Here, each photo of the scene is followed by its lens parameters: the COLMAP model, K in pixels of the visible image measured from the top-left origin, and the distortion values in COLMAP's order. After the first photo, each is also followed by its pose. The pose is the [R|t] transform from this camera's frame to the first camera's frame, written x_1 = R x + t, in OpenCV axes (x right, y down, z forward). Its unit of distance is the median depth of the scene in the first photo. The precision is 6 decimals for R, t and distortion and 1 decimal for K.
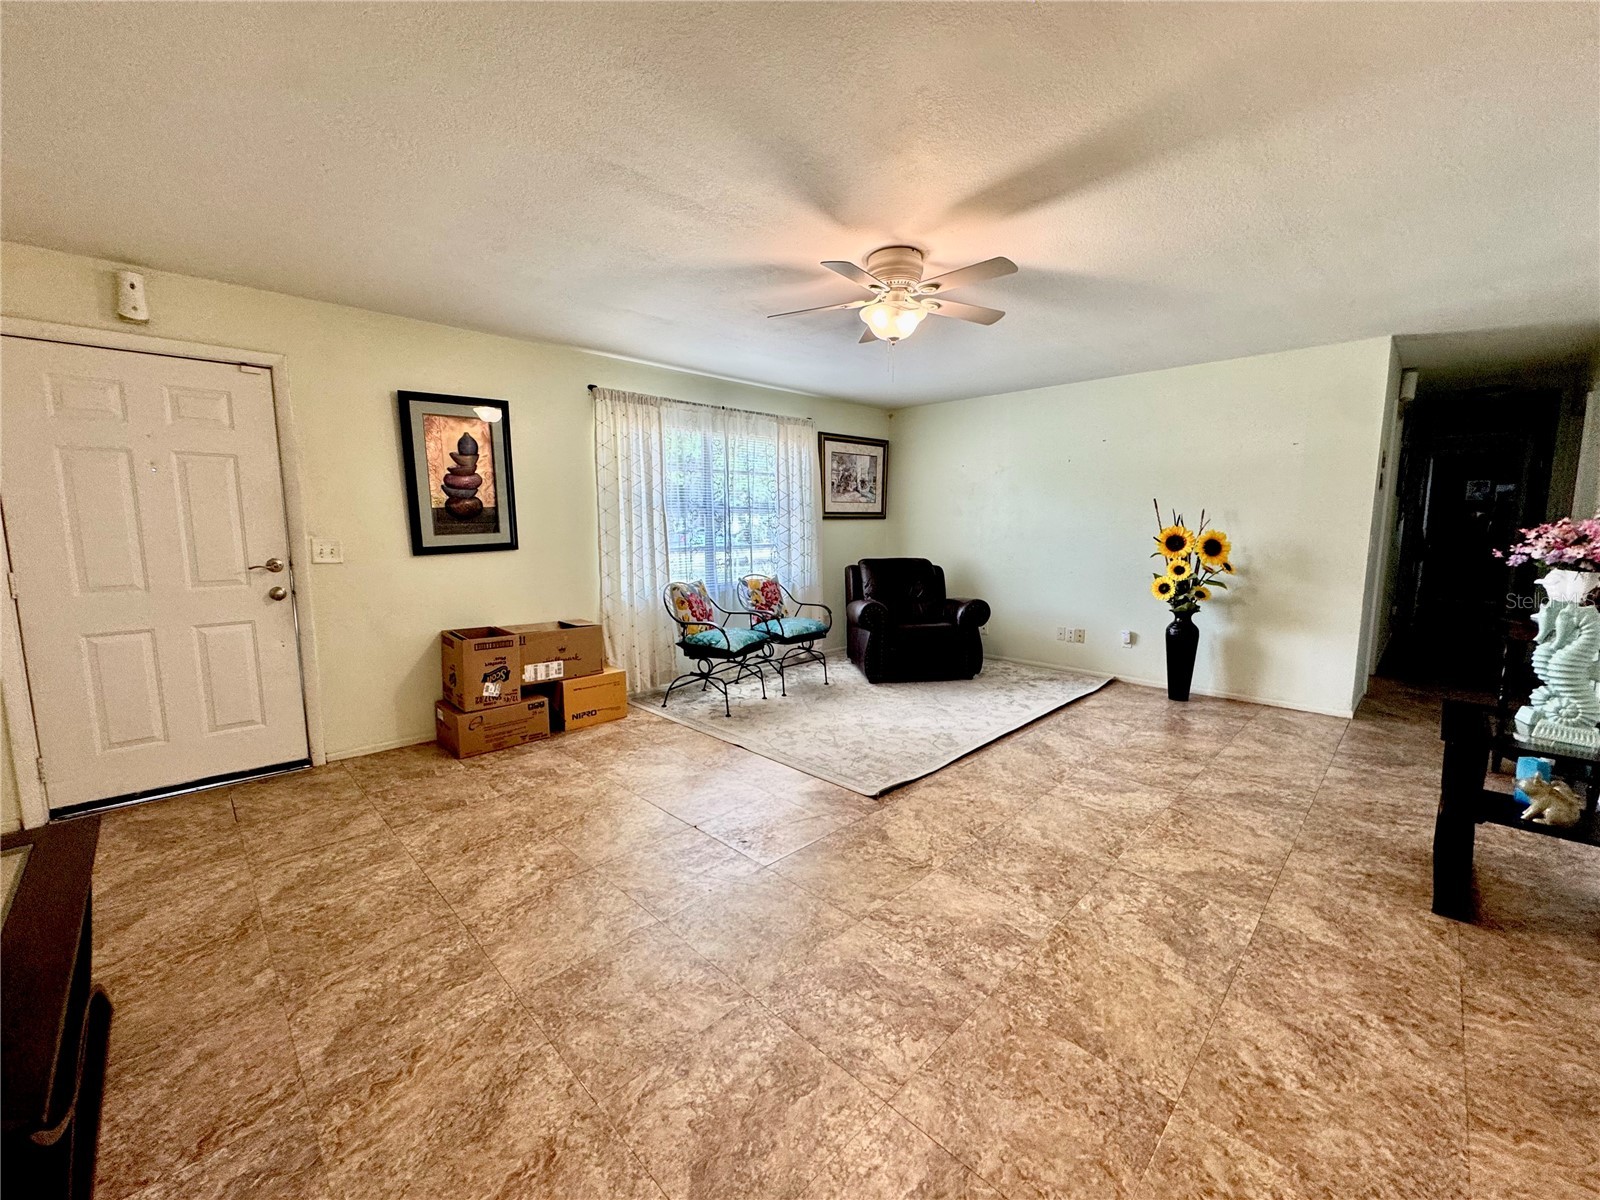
lens RADIAL K [[639.3, 0, 800.4], [0, 639.3, 600.8], [0, 0, 1]] dist [-0.005626, 0.000812]
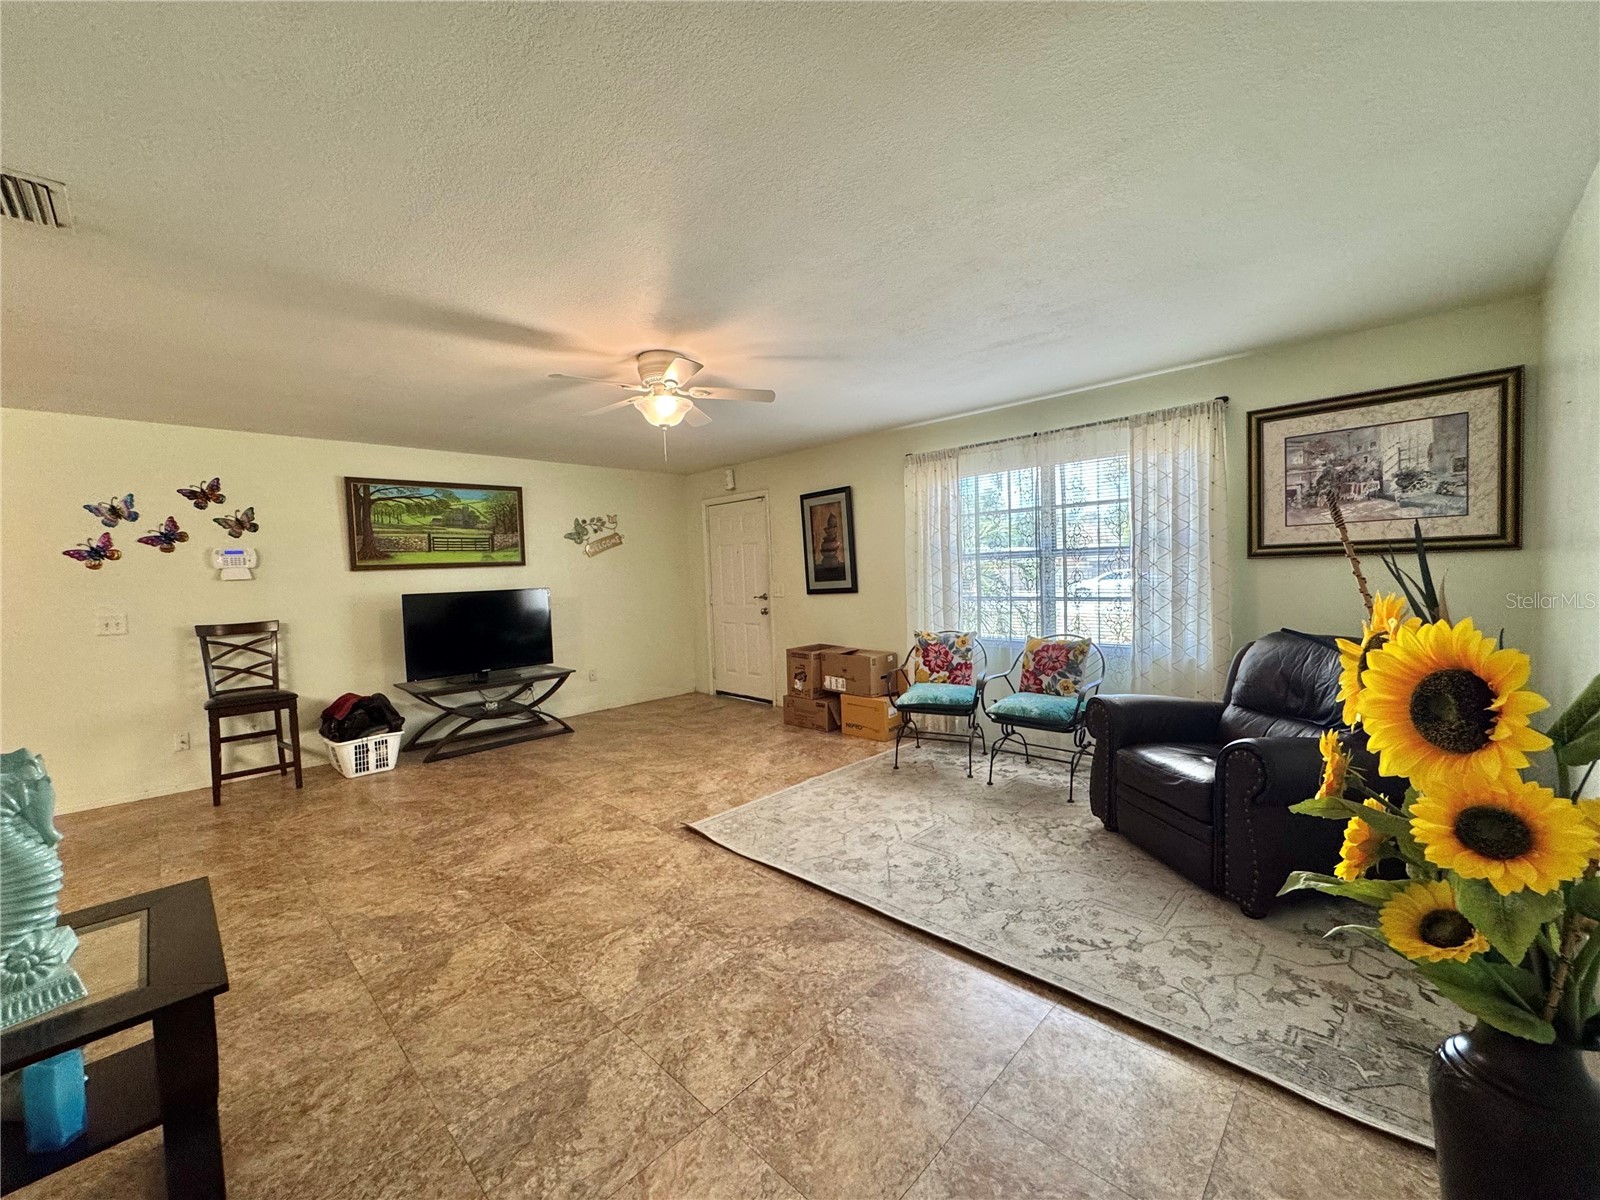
lens RADIAL K [[639.3, 0, 800.4], [0, 639.3, 598.3], [0, 0, 1]] dist [-0.005626, 0.000812]
pose [[0.015135, 0.046097, -0.998822, 1.016050], [-0.089263, 0.995010, 0.044568, -0.132130], [0.995893, 0.088484, 0.019175, 0.956585]]
